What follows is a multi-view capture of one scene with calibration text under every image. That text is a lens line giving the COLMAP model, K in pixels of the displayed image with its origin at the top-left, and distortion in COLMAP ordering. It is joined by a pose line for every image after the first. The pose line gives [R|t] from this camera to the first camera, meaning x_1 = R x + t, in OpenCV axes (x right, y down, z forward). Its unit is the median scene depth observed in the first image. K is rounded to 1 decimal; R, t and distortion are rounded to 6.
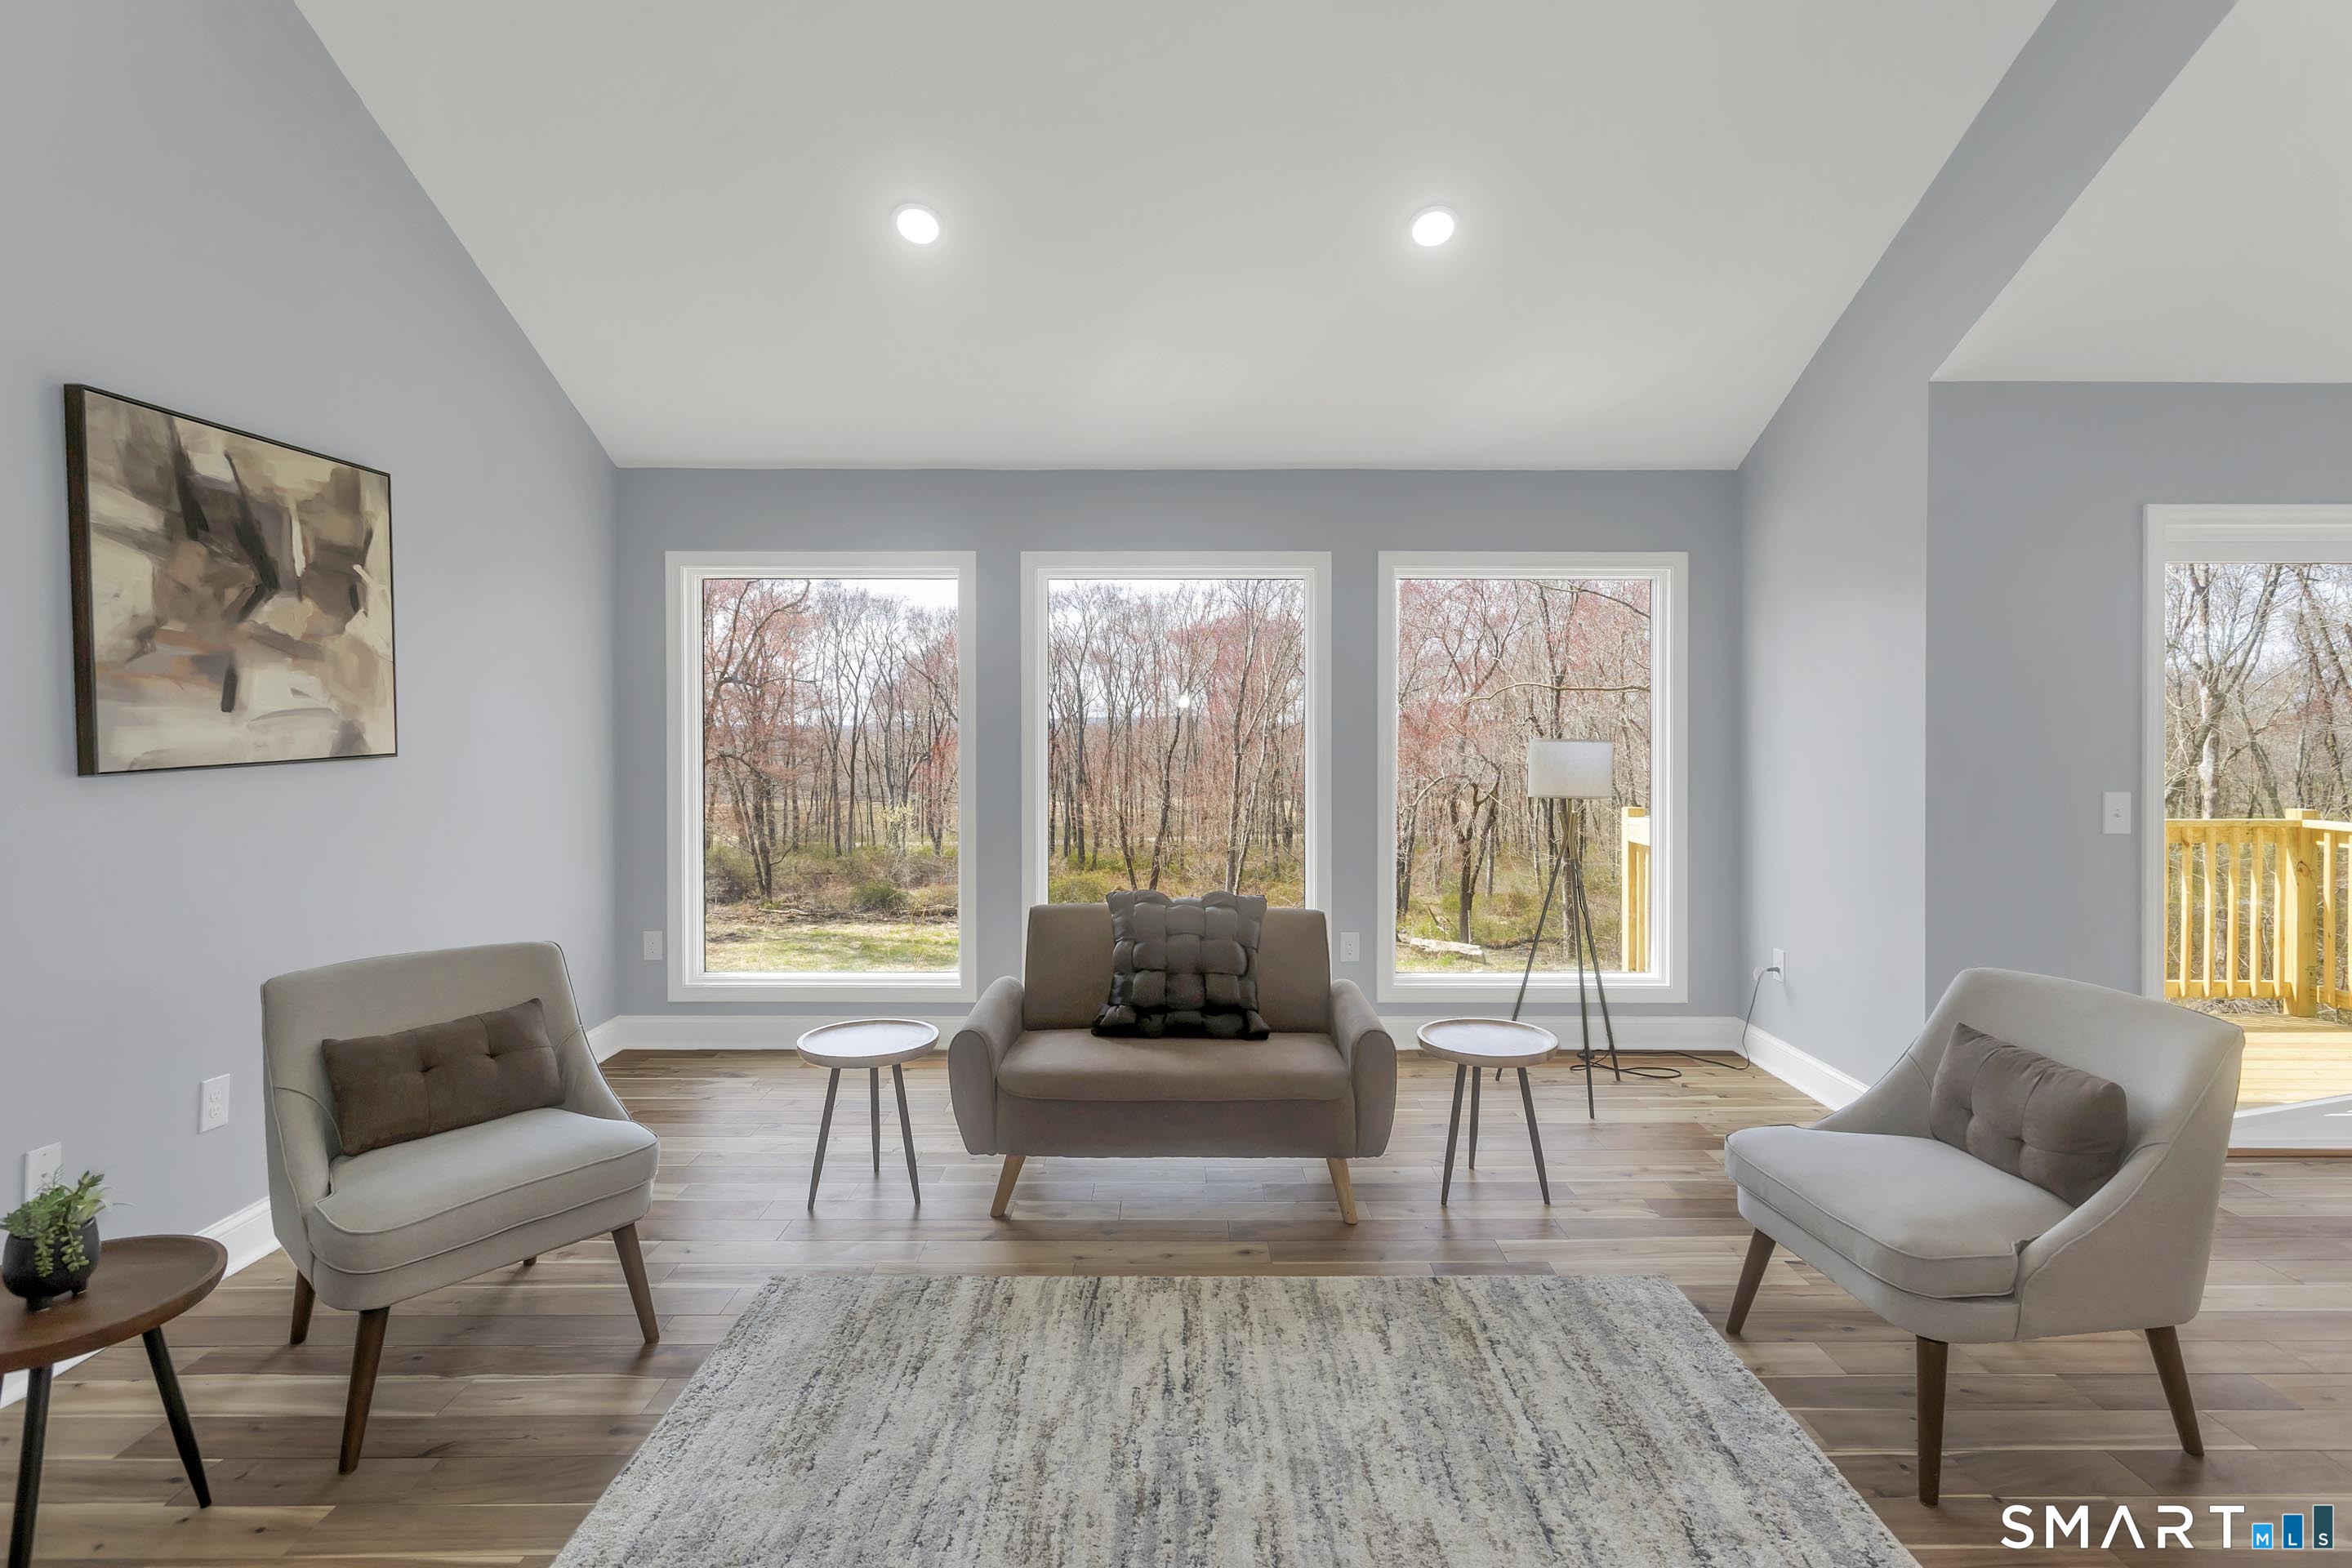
lens RADIAL K [[1107.0, 0, 1172.0], [0, 1107.0, 734.1], [0, 0, 1]] dist [0.007478, 0.000057]
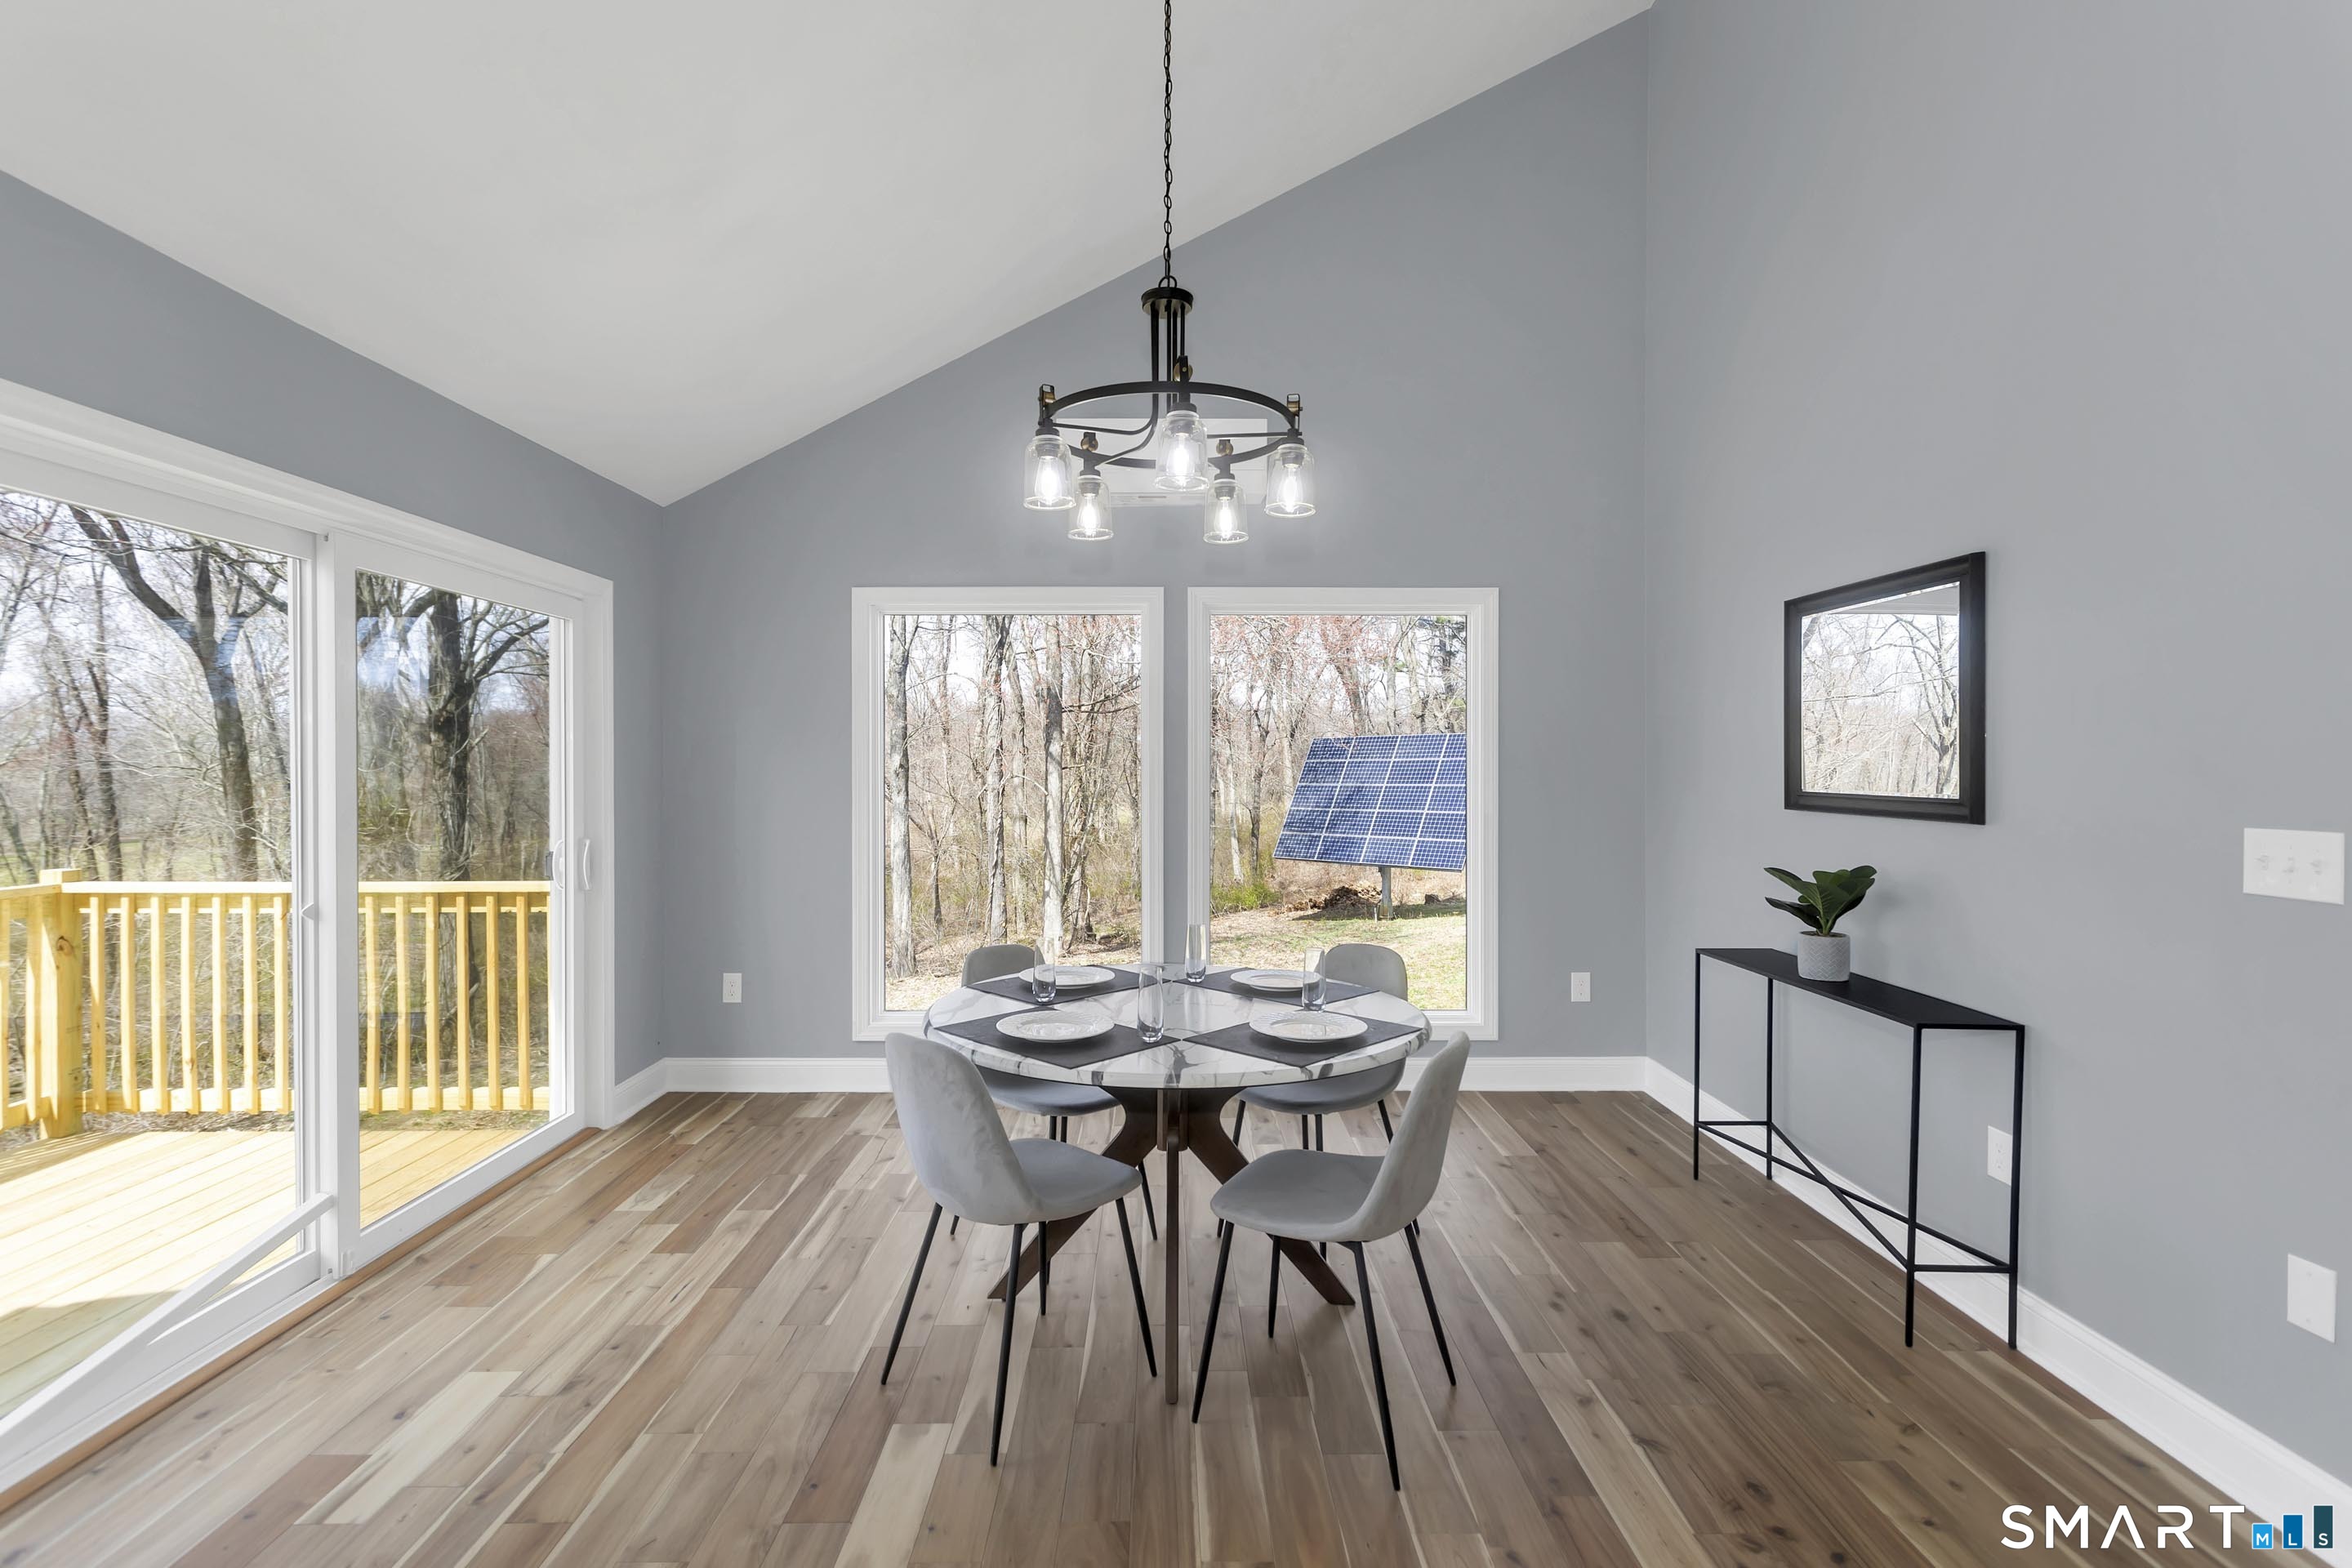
lens RADIAL K [[1107.0, 0, 1193.8], [0, 1107.0, 779.1], [0, 0, 1]] dist [0.007478, 0.000057]
pose [[-0.021414, -0.011678, 0.999702, 0.382232], [0.003651, 0.999924, 0.011758, -0.002560], [-0.999764, 0.003902, -0.021370, 0.395876]]
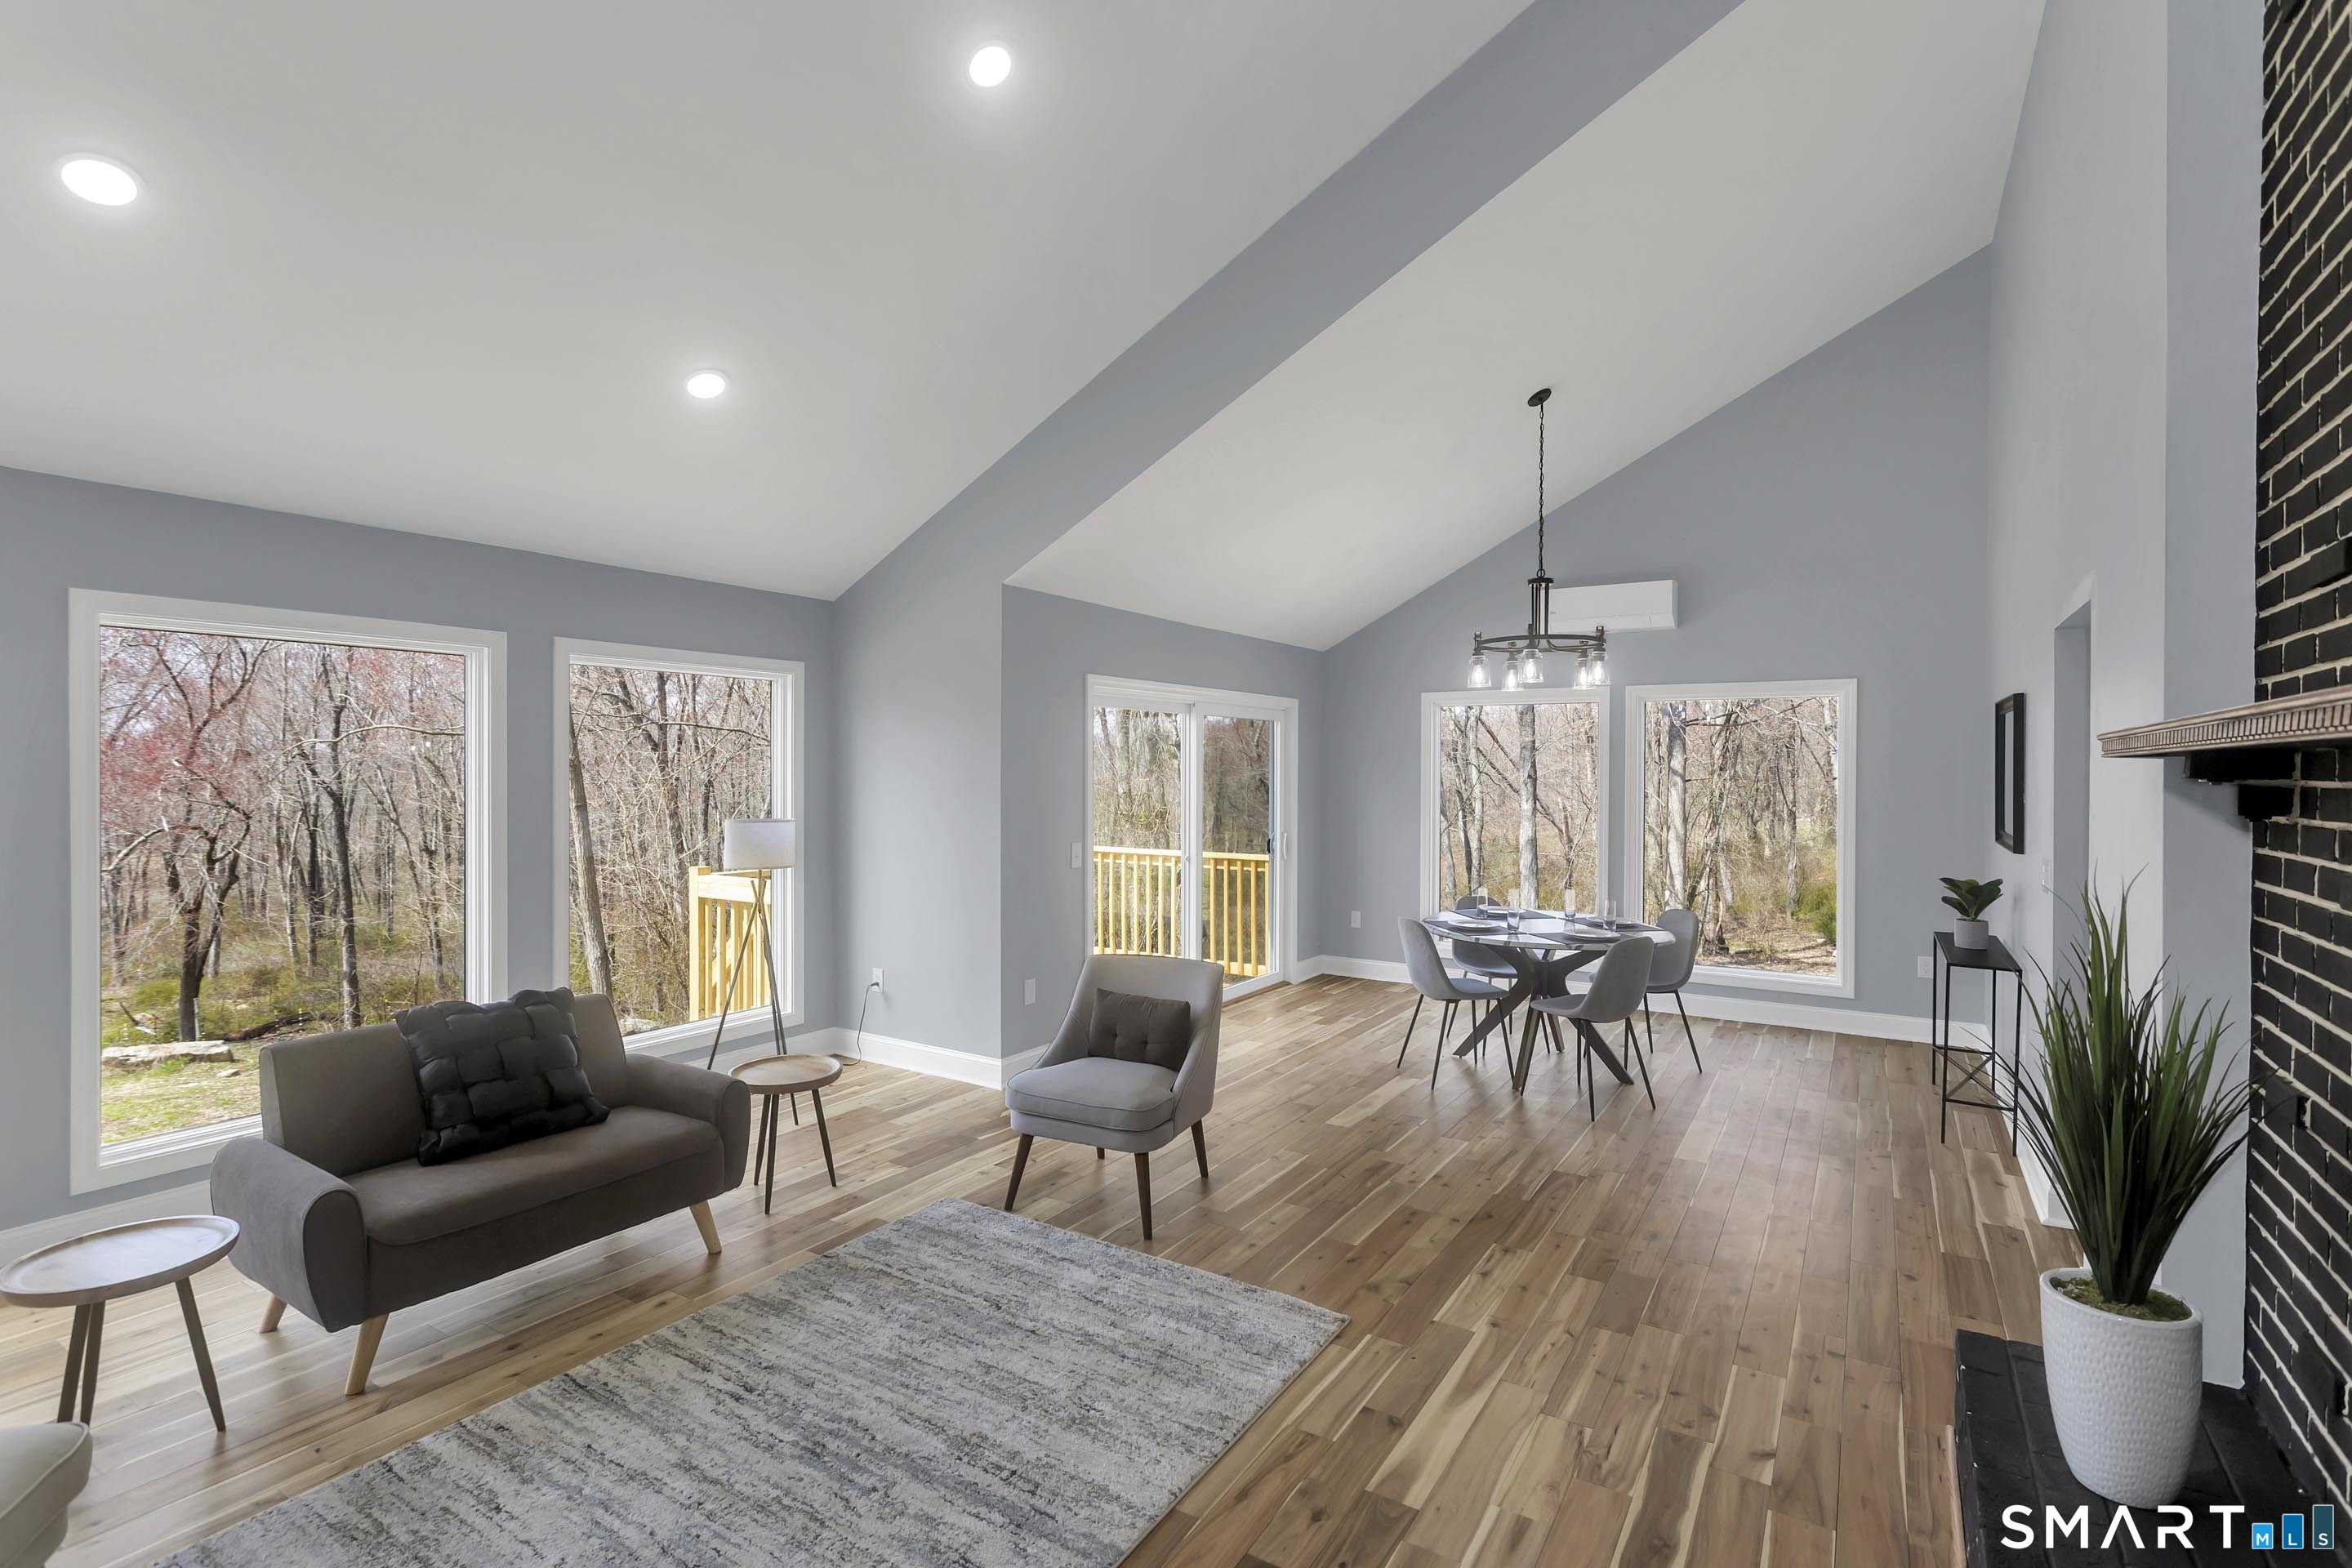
lens RADIAL K [[1107.0, 0, 1163.6], [0, 1107.0, 774.7], [0, 0, 1]] dist [0.007478, 0.000057]
pose [[0.547632, -0.002783, 0.836715, -0.480524], [-0.000267, 0.999994, 0.003500, -0.056618], [-0.836719, -0.002140, 0.547628, -0.027552]]
